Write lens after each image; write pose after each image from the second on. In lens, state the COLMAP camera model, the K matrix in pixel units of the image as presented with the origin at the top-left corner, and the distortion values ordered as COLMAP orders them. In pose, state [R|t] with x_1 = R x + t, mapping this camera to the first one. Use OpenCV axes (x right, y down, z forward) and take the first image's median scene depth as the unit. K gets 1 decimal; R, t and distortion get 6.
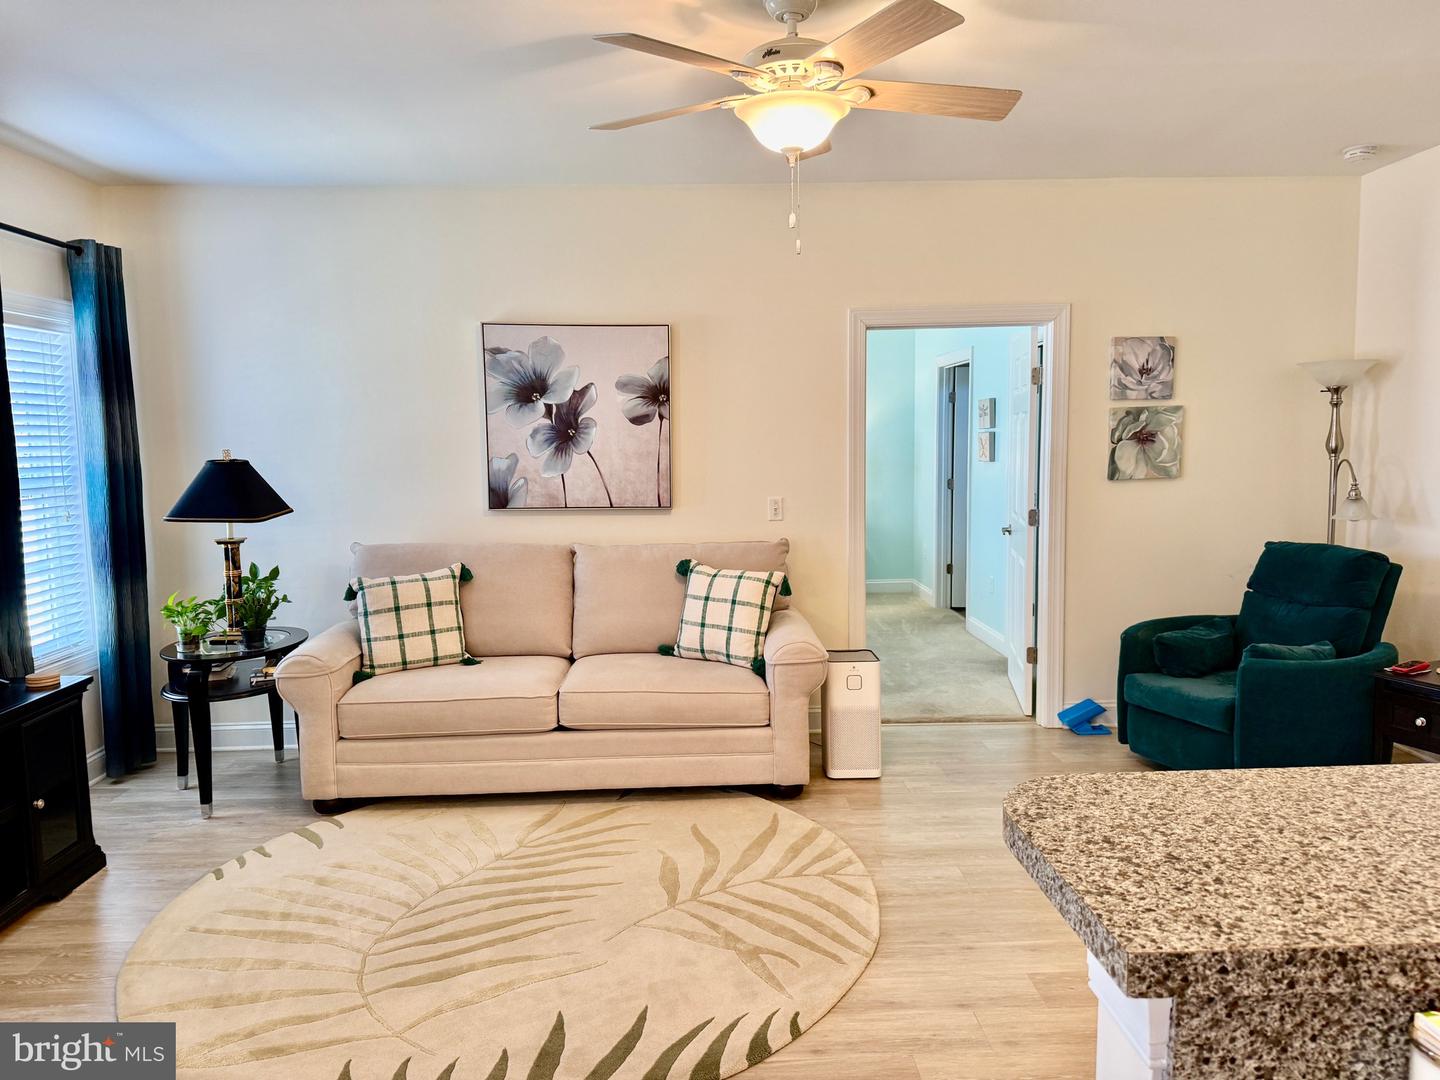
lens RADIAL K [[1023.2, 0, 728.5], [0, 1023.2, 549.5], [0, 0, 1]] dist [0.054512, -0.083341]
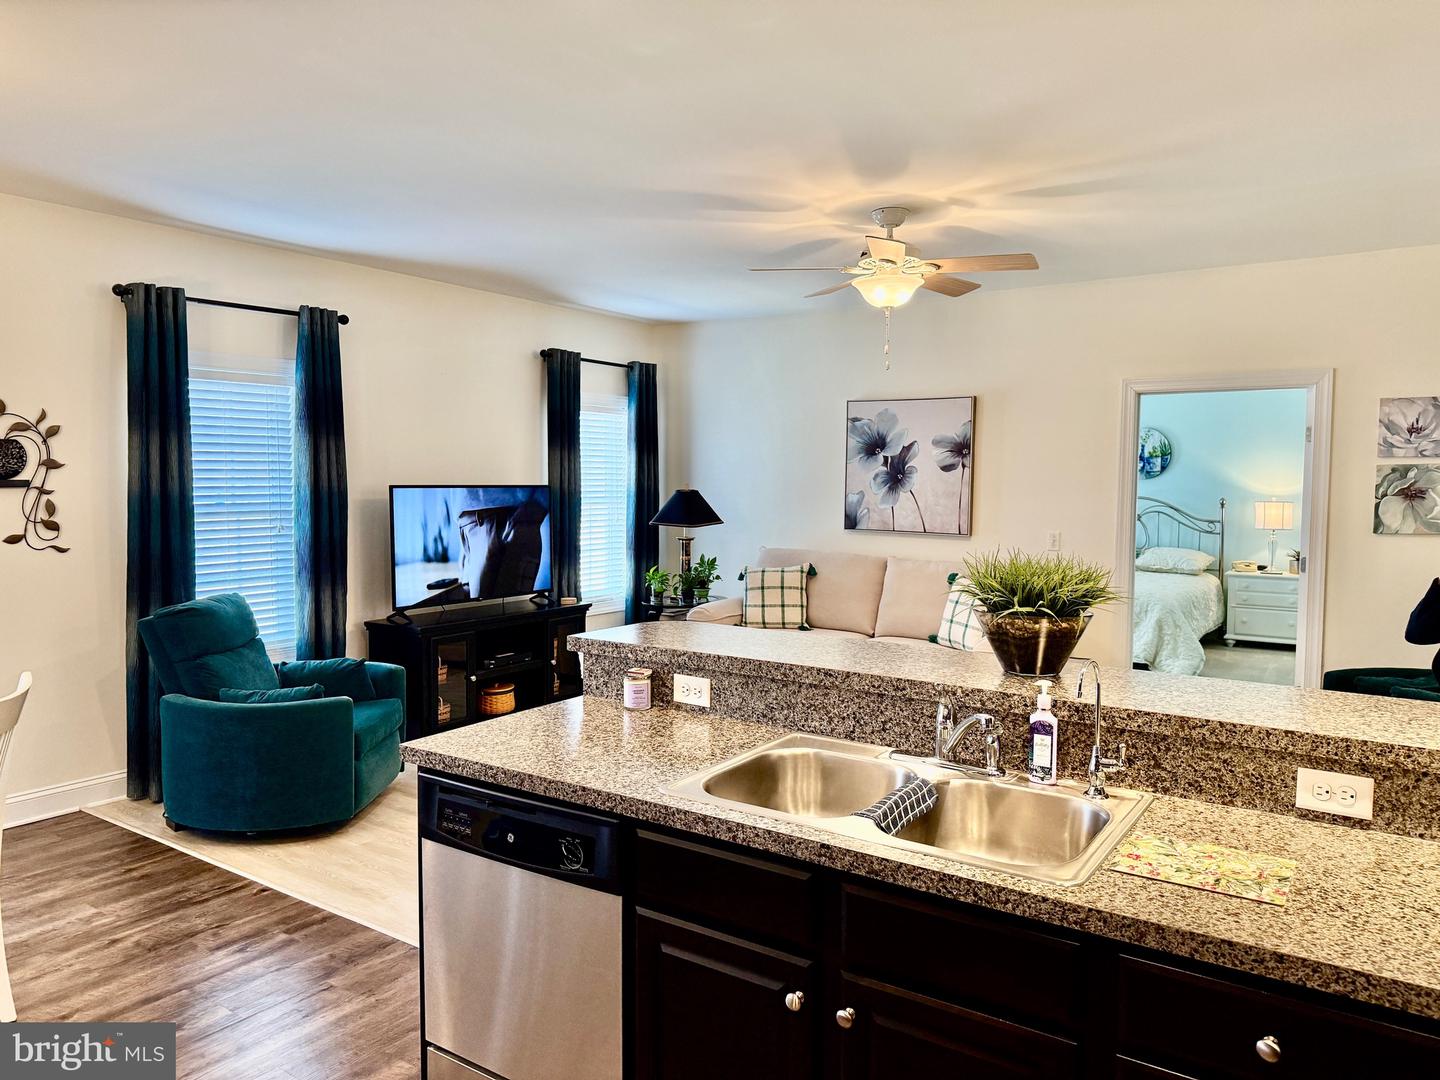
lens RADIAL K [[1023.2, 0, 732.6], [0, 1023.2, 537.0], [0, 0, 1]] dist [0.054512, -0.083341]
pose [[0.793452, 0.058148, -0.605848, 0.513801], [-0.084137, 0.996348, -0.014563, 0.006283], [0.602789, 0.062529, 0.795447, -0.234614]]
